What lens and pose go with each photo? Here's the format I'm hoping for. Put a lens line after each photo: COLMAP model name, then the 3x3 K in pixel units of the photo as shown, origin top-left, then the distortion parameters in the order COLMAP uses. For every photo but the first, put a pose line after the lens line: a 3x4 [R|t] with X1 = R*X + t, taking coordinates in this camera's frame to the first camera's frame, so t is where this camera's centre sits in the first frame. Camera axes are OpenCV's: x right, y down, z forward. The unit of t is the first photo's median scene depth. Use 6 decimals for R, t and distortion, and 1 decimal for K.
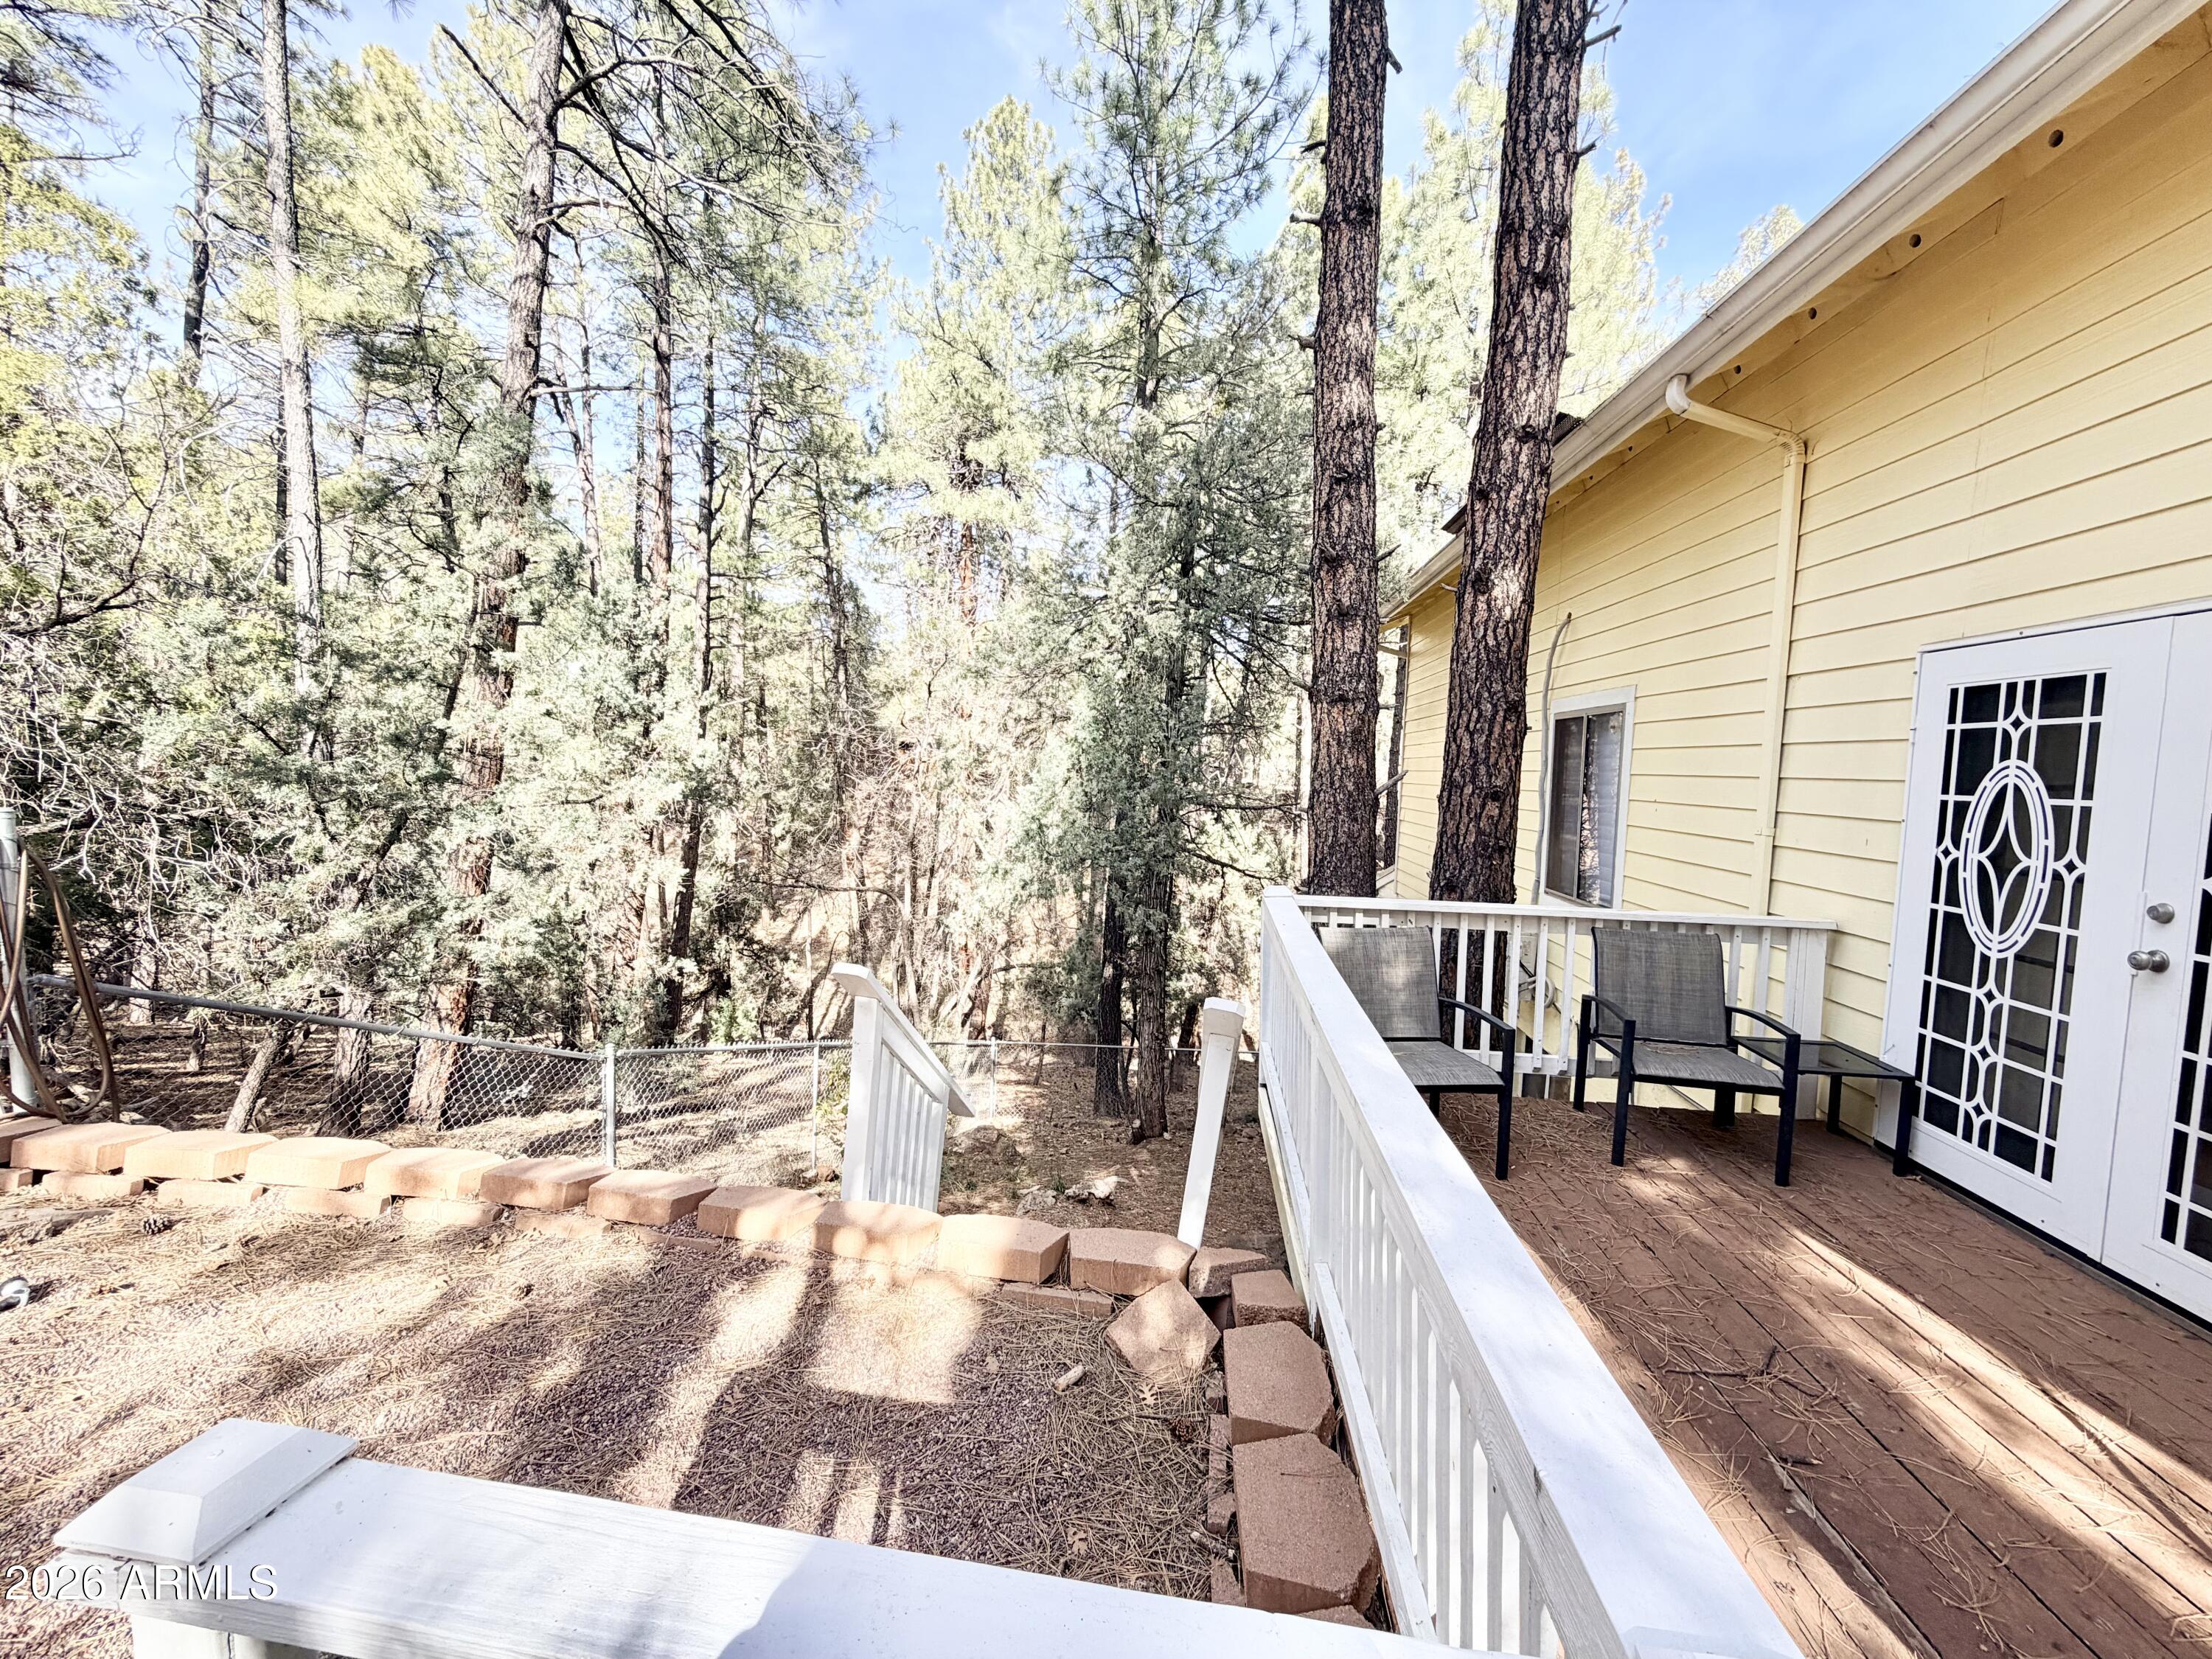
lens RADIAL K [[882.8, 0, 1107.5], [0, 882.8, 833.1], [0, 0, 1]] dist [0.000242, -0.000060]
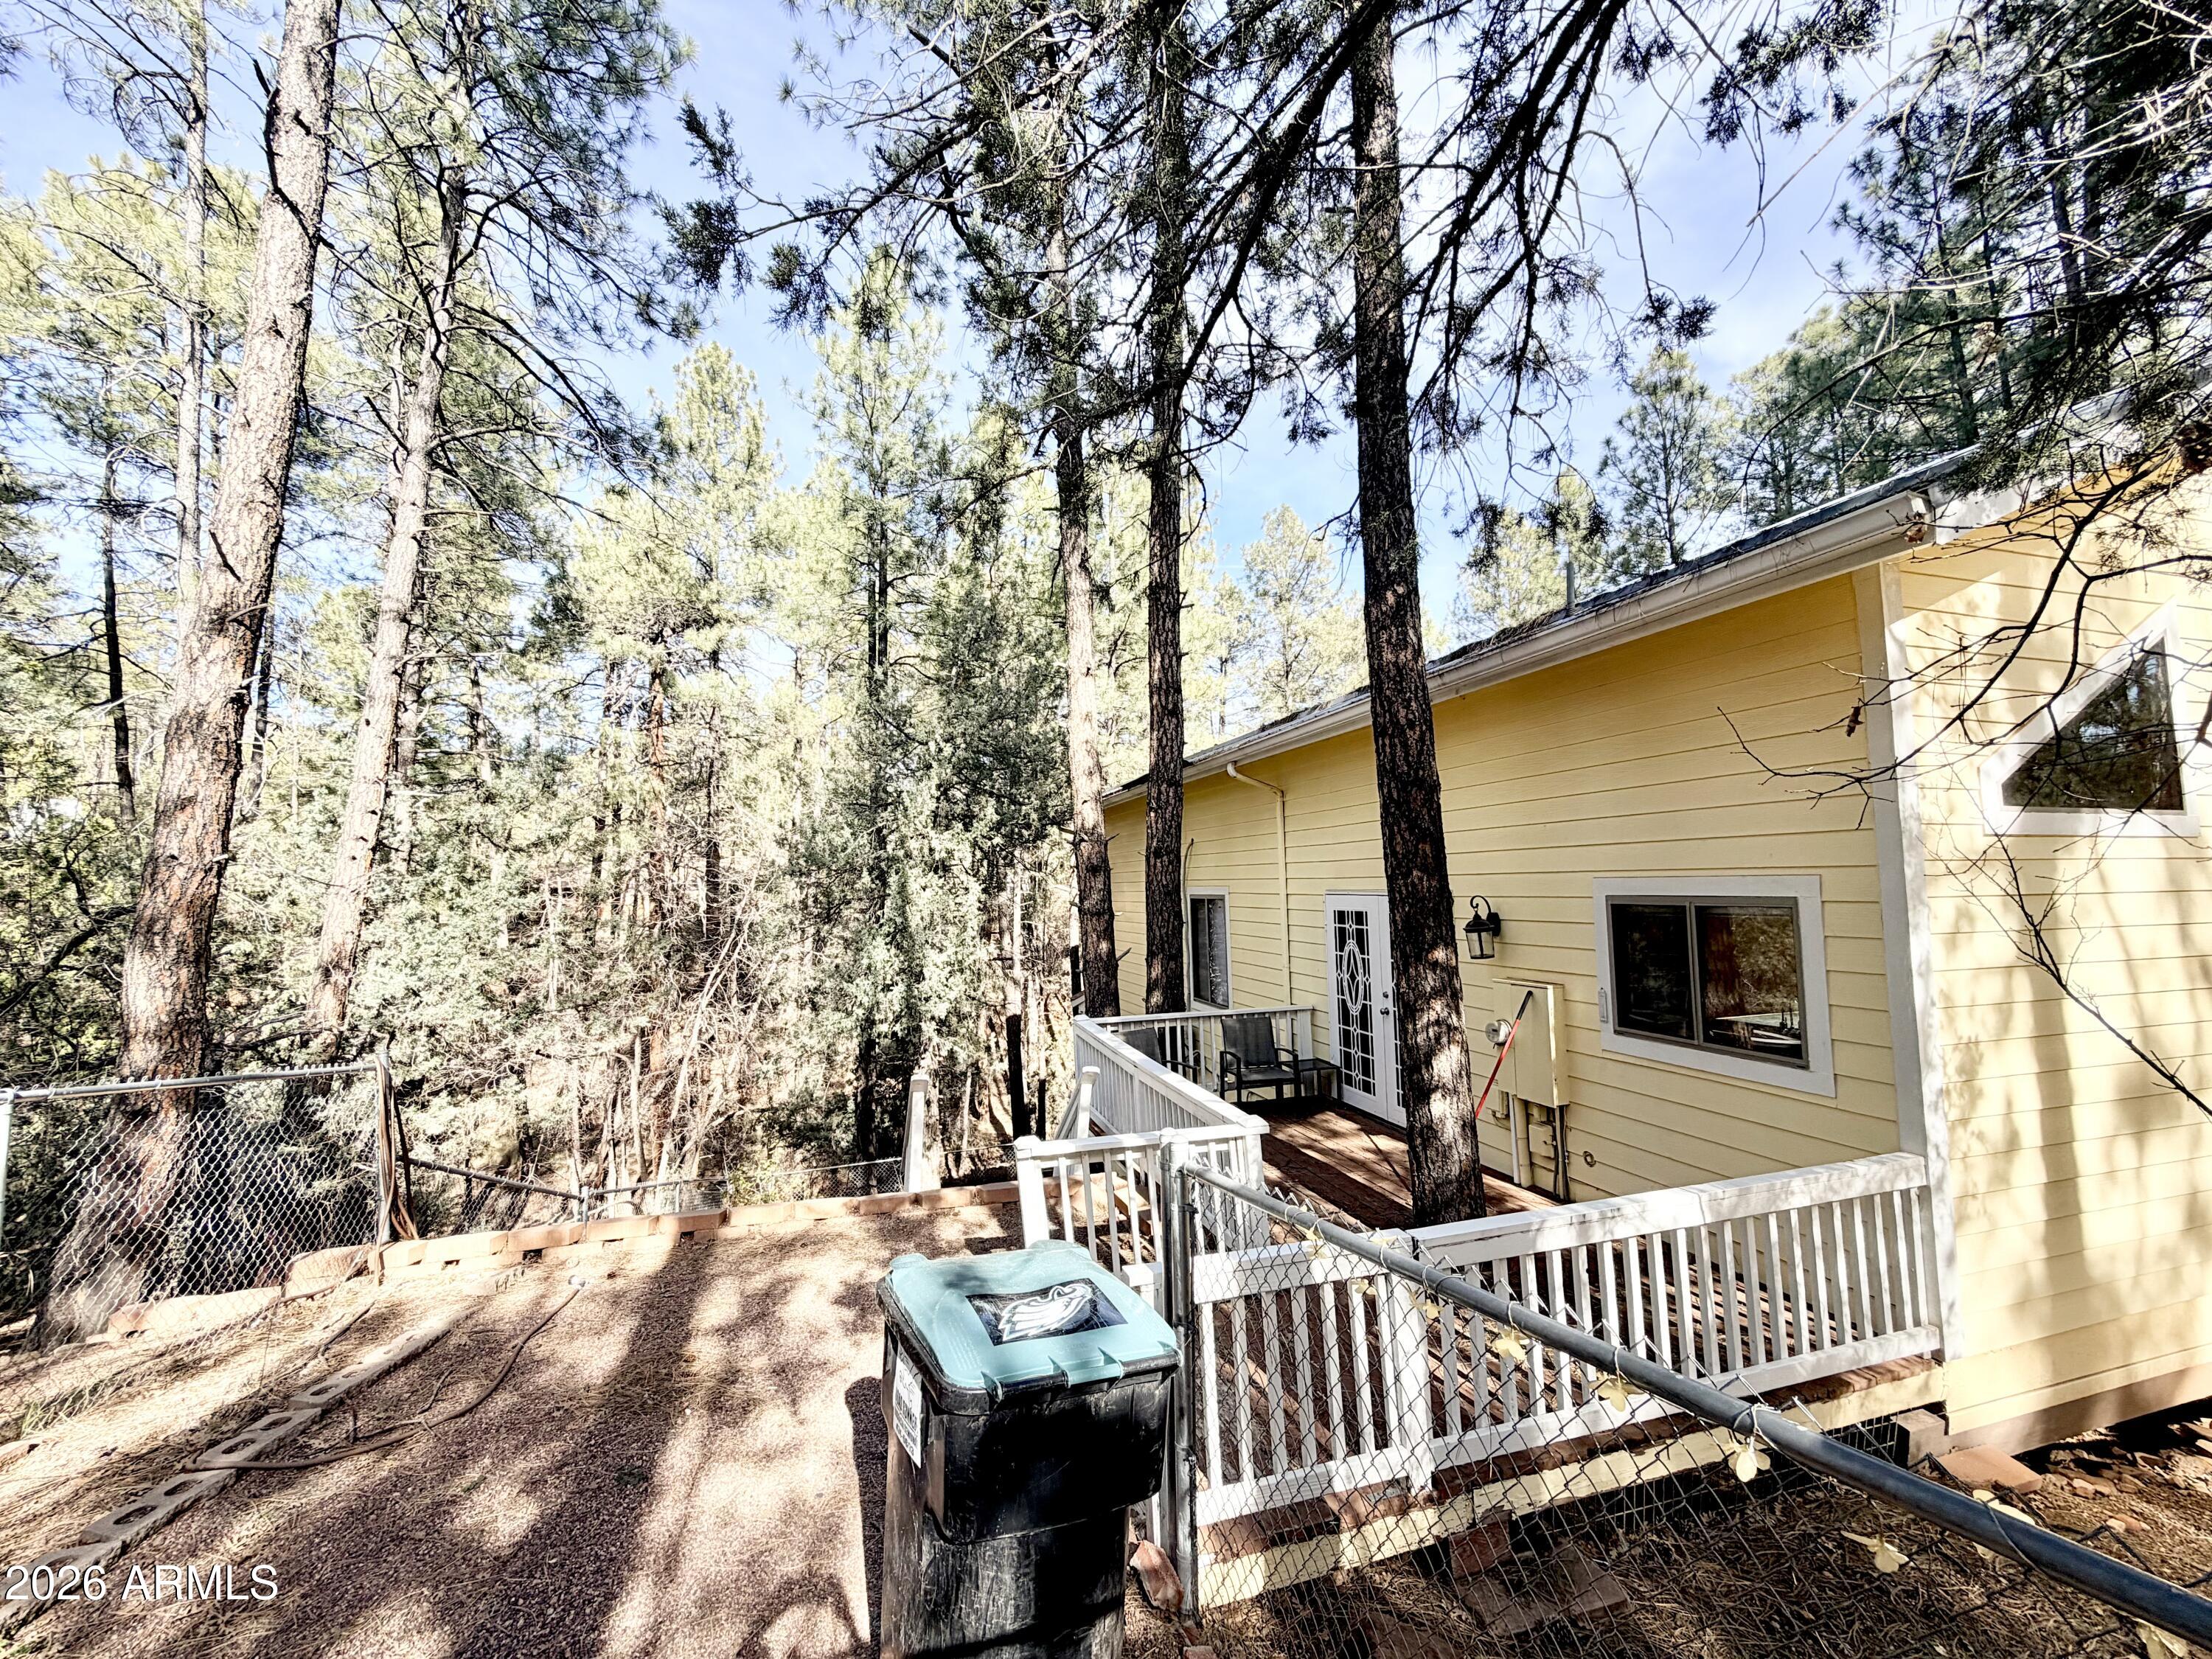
lens RADIAL K [[882.8, 0, 1107.0], [0, 882.8, 825.6], [0, 0, 1]] dist [0.000242, -0.000060]
pose [[0.927022, -0.022571, 0.374327, -0.626487], [0.077080, 0.988342, -0.131295, -0.123343], [-0.366999, 0.150567, 0.917955, -1.177777]]
